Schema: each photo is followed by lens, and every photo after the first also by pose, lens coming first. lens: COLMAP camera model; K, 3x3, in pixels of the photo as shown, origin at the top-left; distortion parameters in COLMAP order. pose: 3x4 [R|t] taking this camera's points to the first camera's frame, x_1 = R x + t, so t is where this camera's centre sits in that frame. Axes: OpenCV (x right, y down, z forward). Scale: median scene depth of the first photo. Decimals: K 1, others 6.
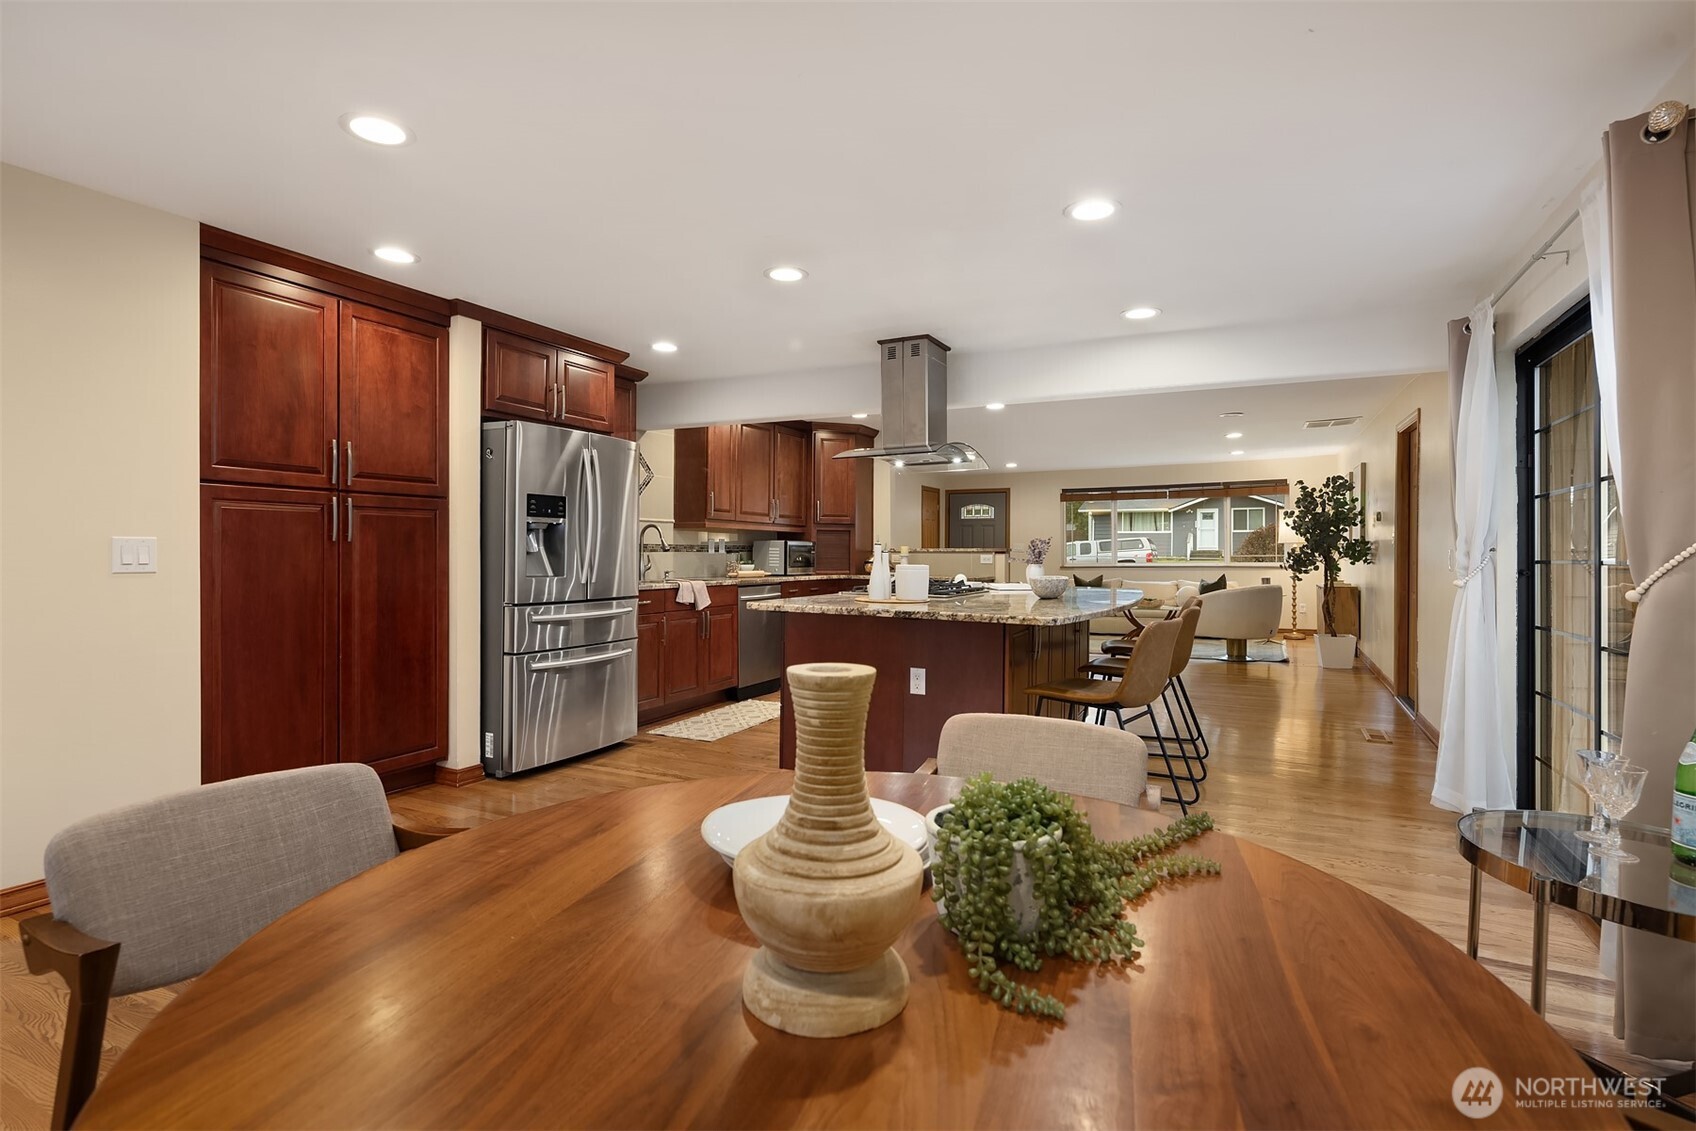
lens RADIAL K [[822.9, 0, 853.8], [0, 822.9, 552.8], [0, 0, 1]] dist [0.002323, -0.000452]
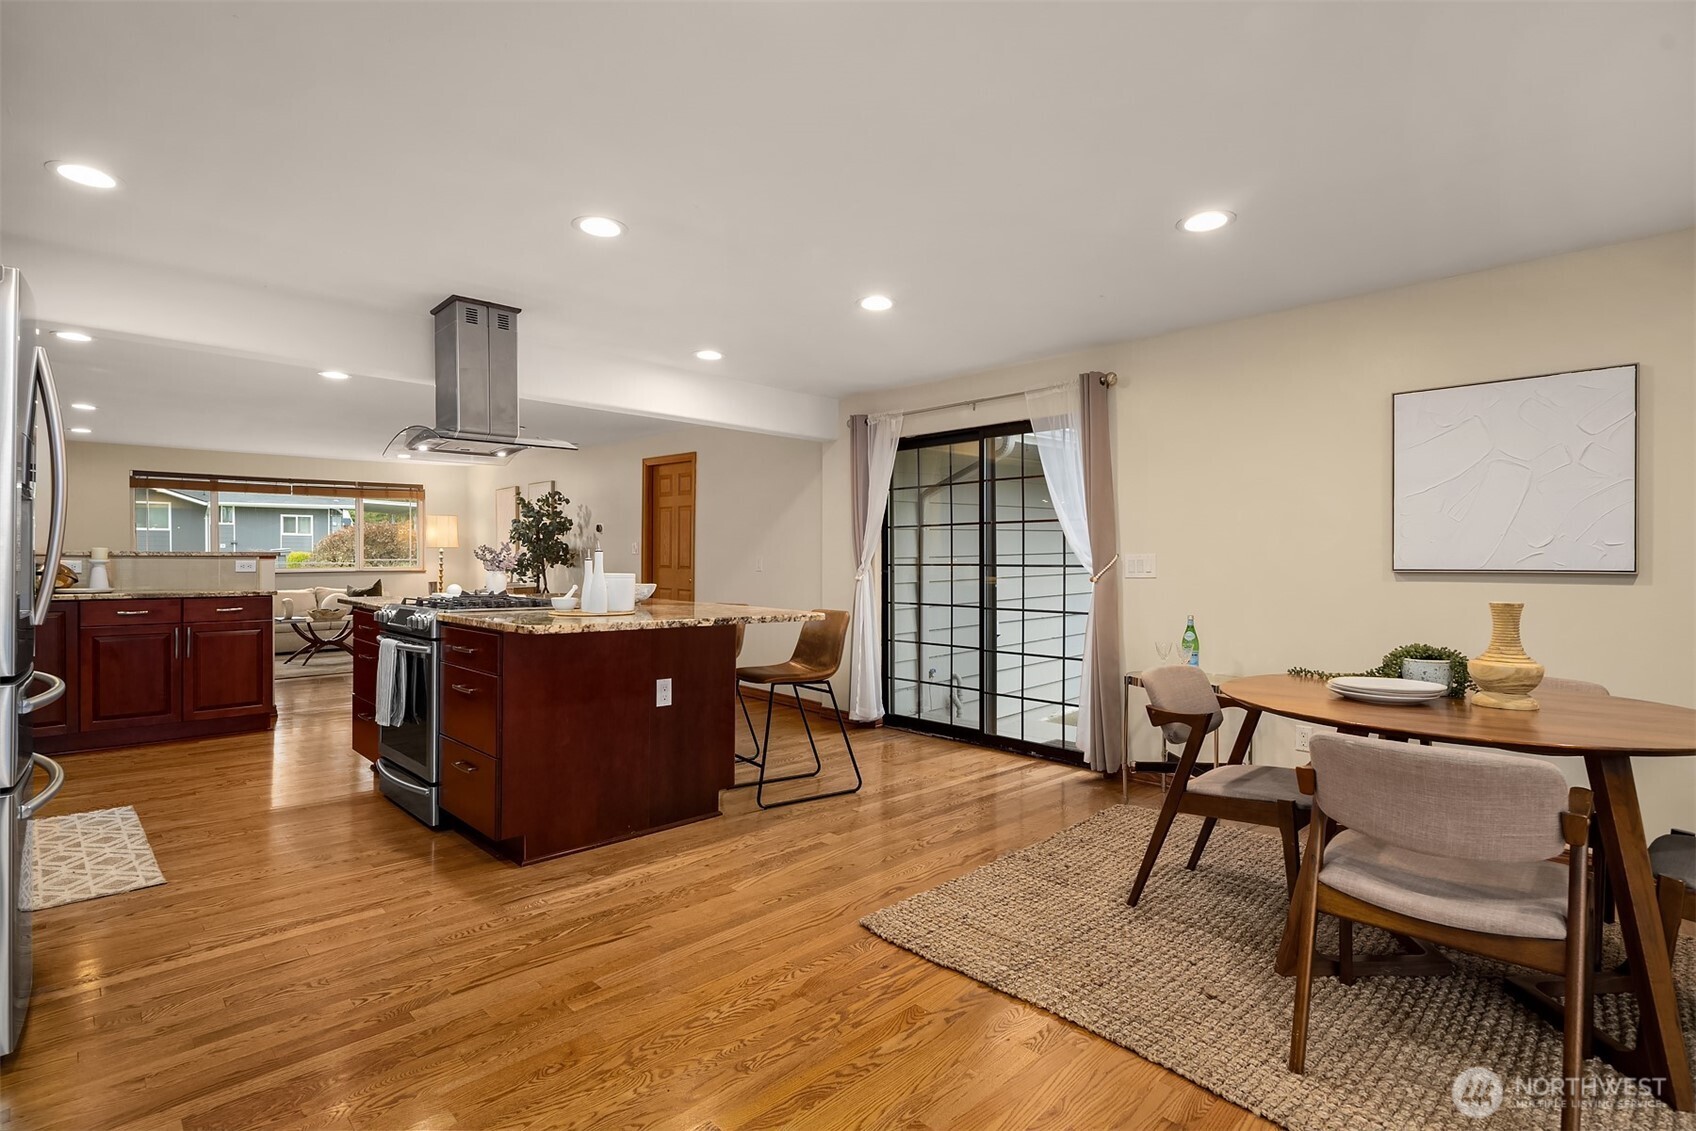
lens RADIAL K [[822.9, 0, 858.9], [0, 822.9, 565.2], [0, 0, 1]] dist [0.002323, -0.000452]
pose [[0.341855, -0.010533, 0.939694, -0.557538], [-0.001483, 0.999930, 0.011747, -0.004550], [-0.939752, -0.005409, 0.341815, 0.333468]]
